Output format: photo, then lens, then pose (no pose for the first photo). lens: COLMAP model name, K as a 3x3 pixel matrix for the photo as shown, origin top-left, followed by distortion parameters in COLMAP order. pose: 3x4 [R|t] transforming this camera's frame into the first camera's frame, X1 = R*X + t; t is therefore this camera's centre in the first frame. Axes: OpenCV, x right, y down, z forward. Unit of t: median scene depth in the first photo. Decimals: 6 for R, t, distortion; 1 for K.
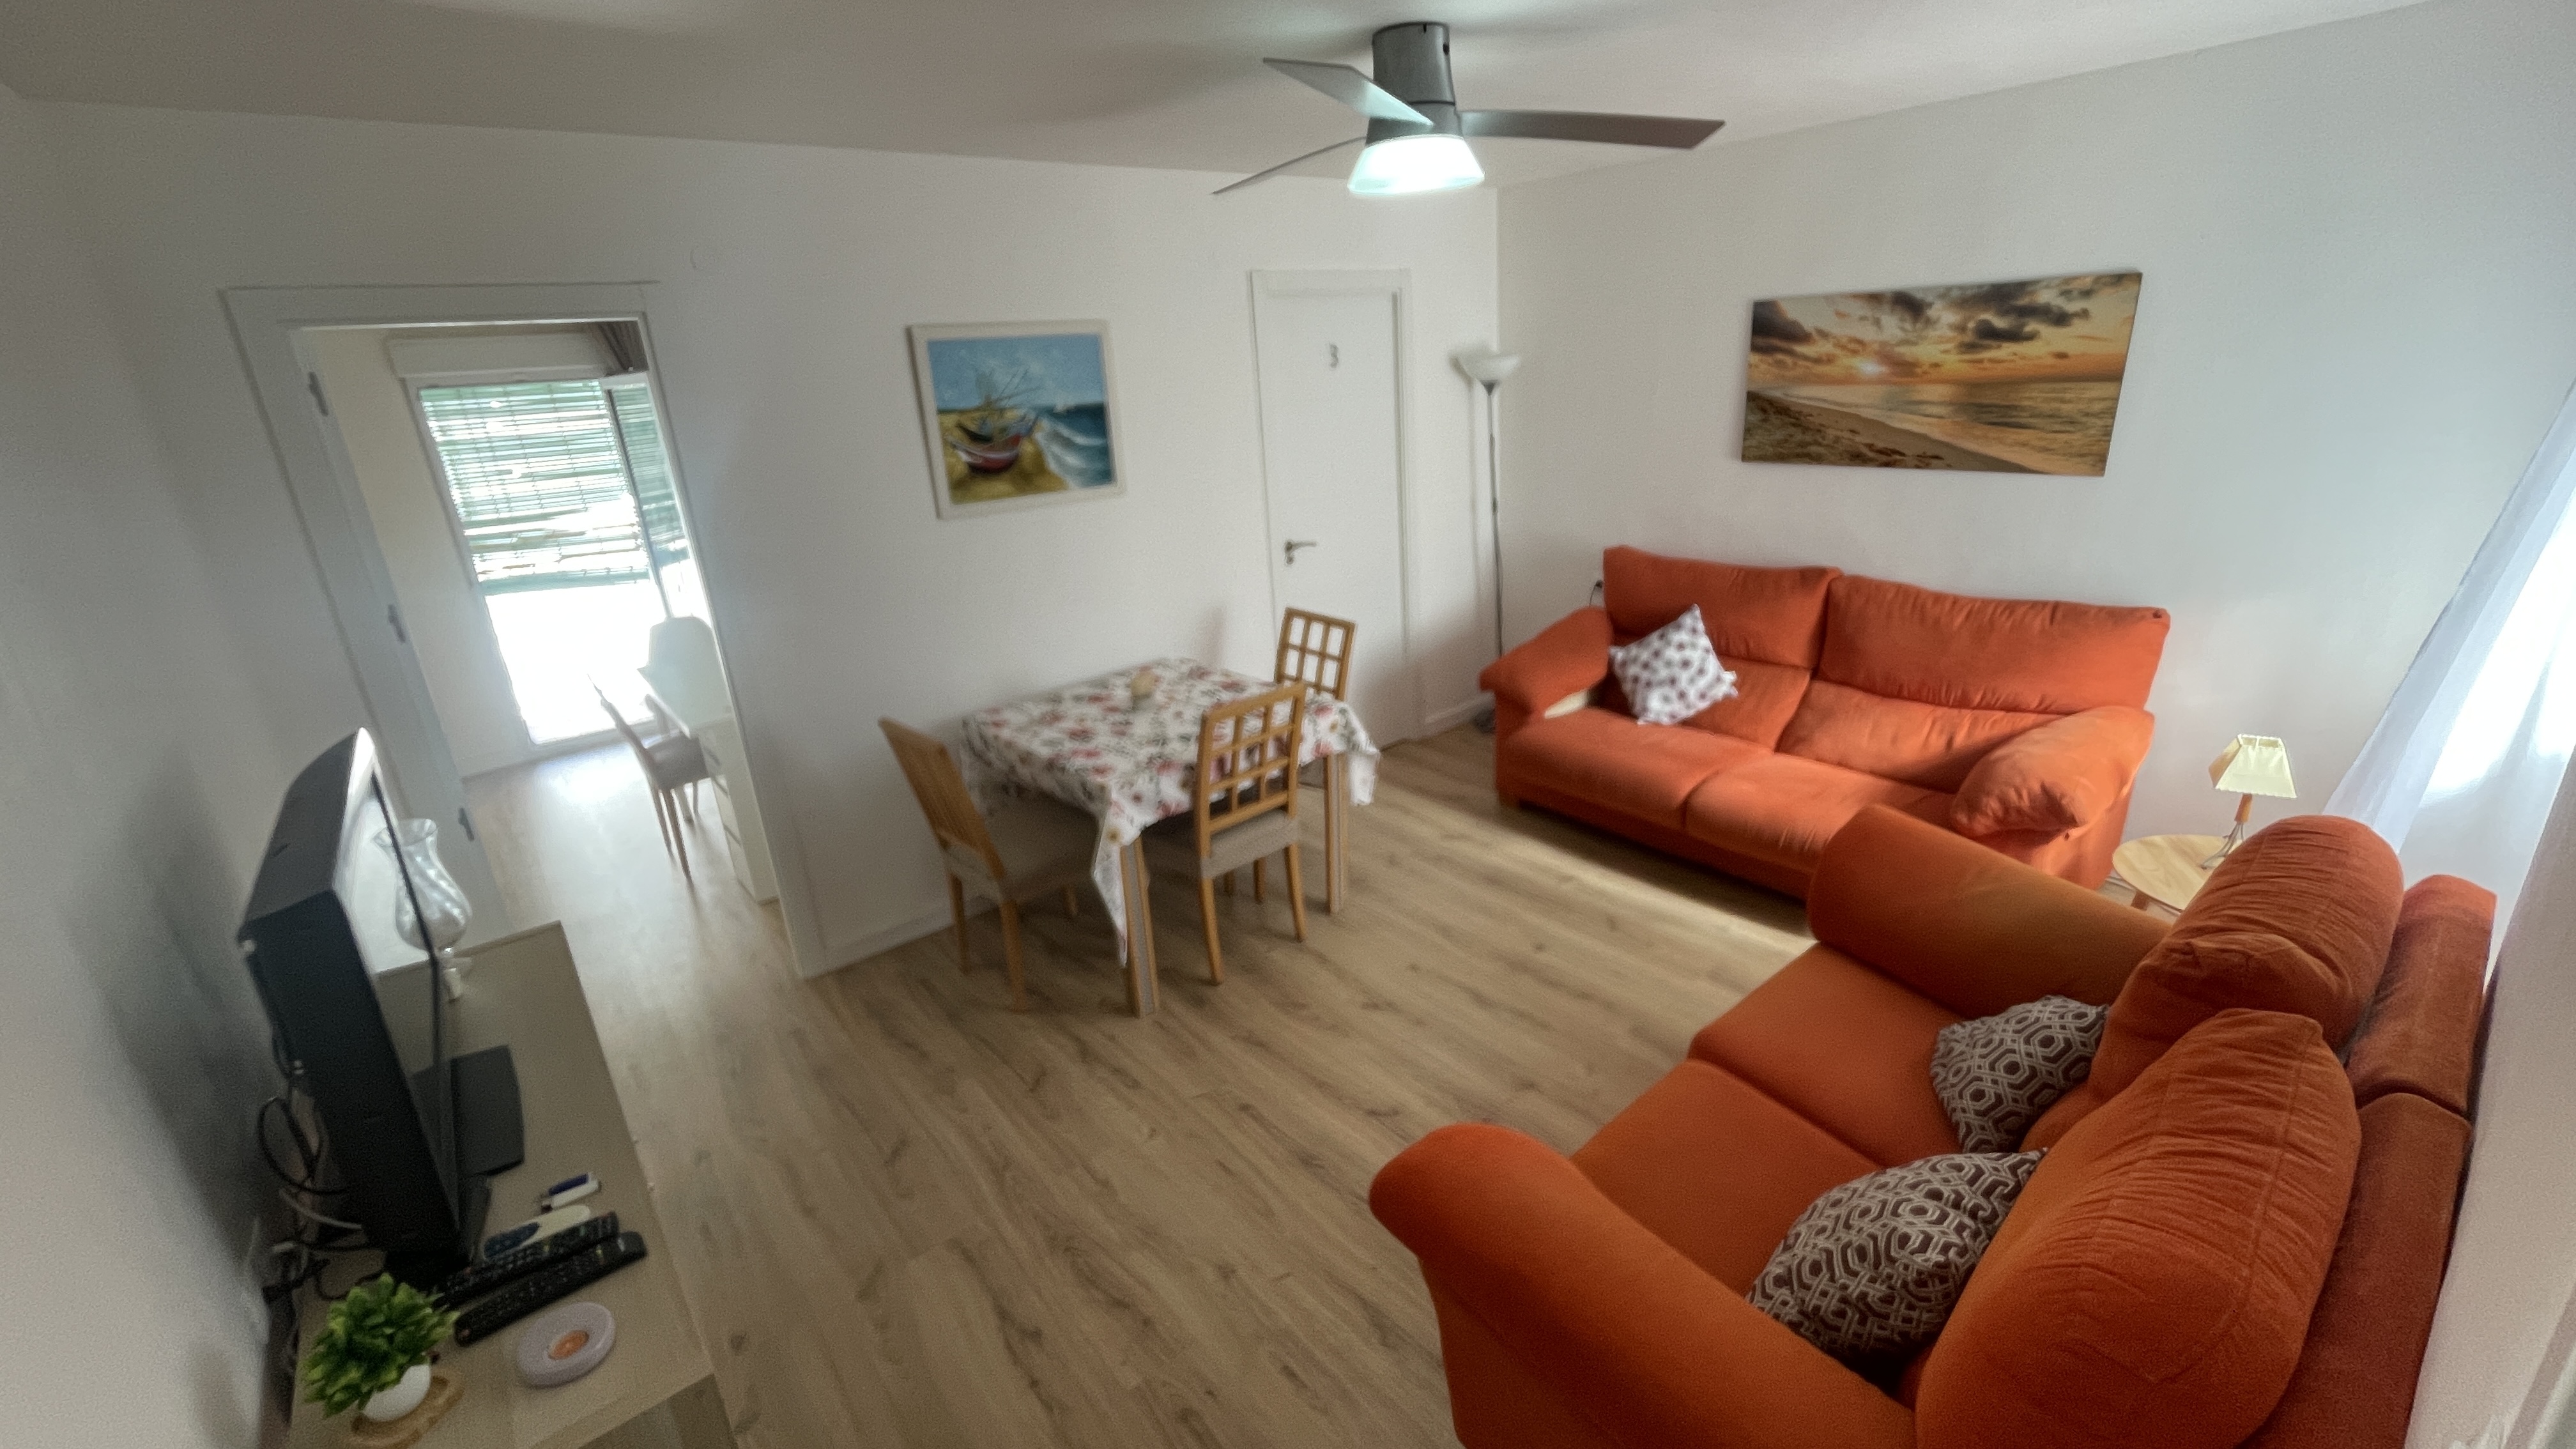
lens RADIAL K [[1068.9, 0, 1288.0], [0, 1068.9, 724.5], [0, 0, 1]] dist [-0.003658, -0.000542]
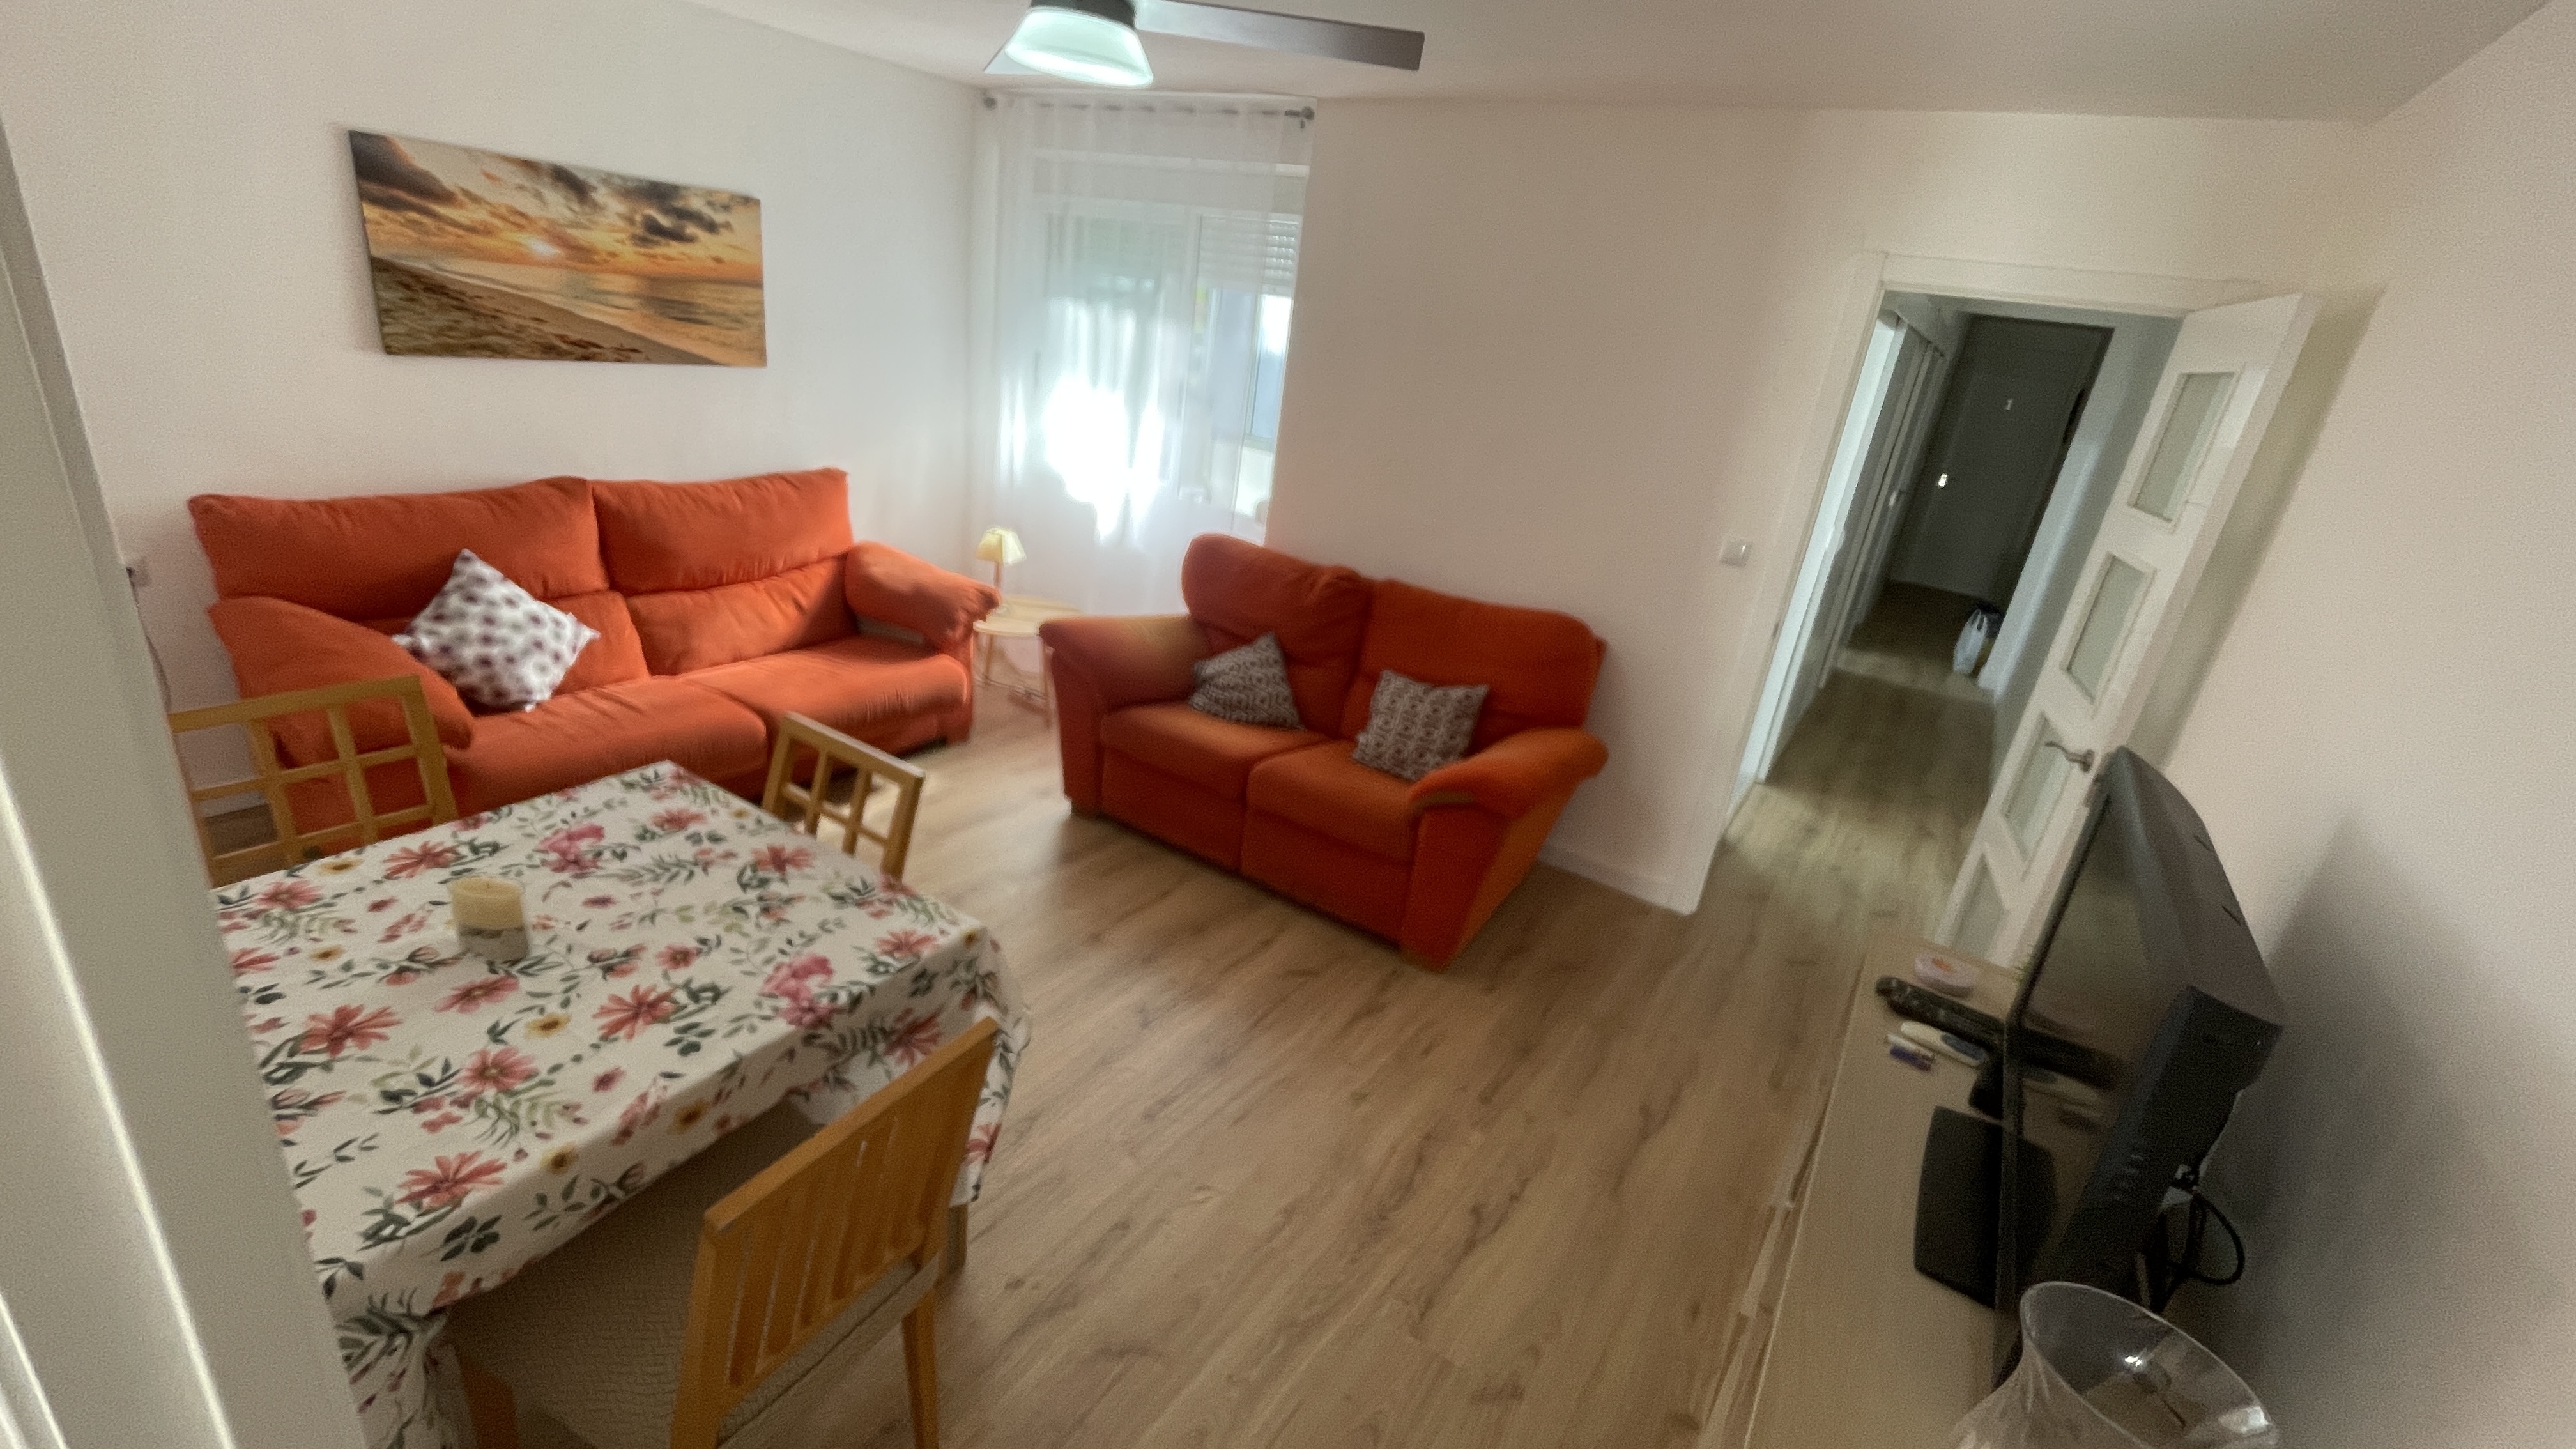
lens RADIAL K [[1068.9, 0, 1288.0], [0, 1068.9, 724.5], [0, 0, 1]] dist [-0.003658, -0.000542]
pose [[-0.311327, -0.321176, 0.894383, -0.592540], [0.211658, 0.894080, 0.394743, -0.201970], [-0.926432, 0.312197, -0.210372, 0.751310]]
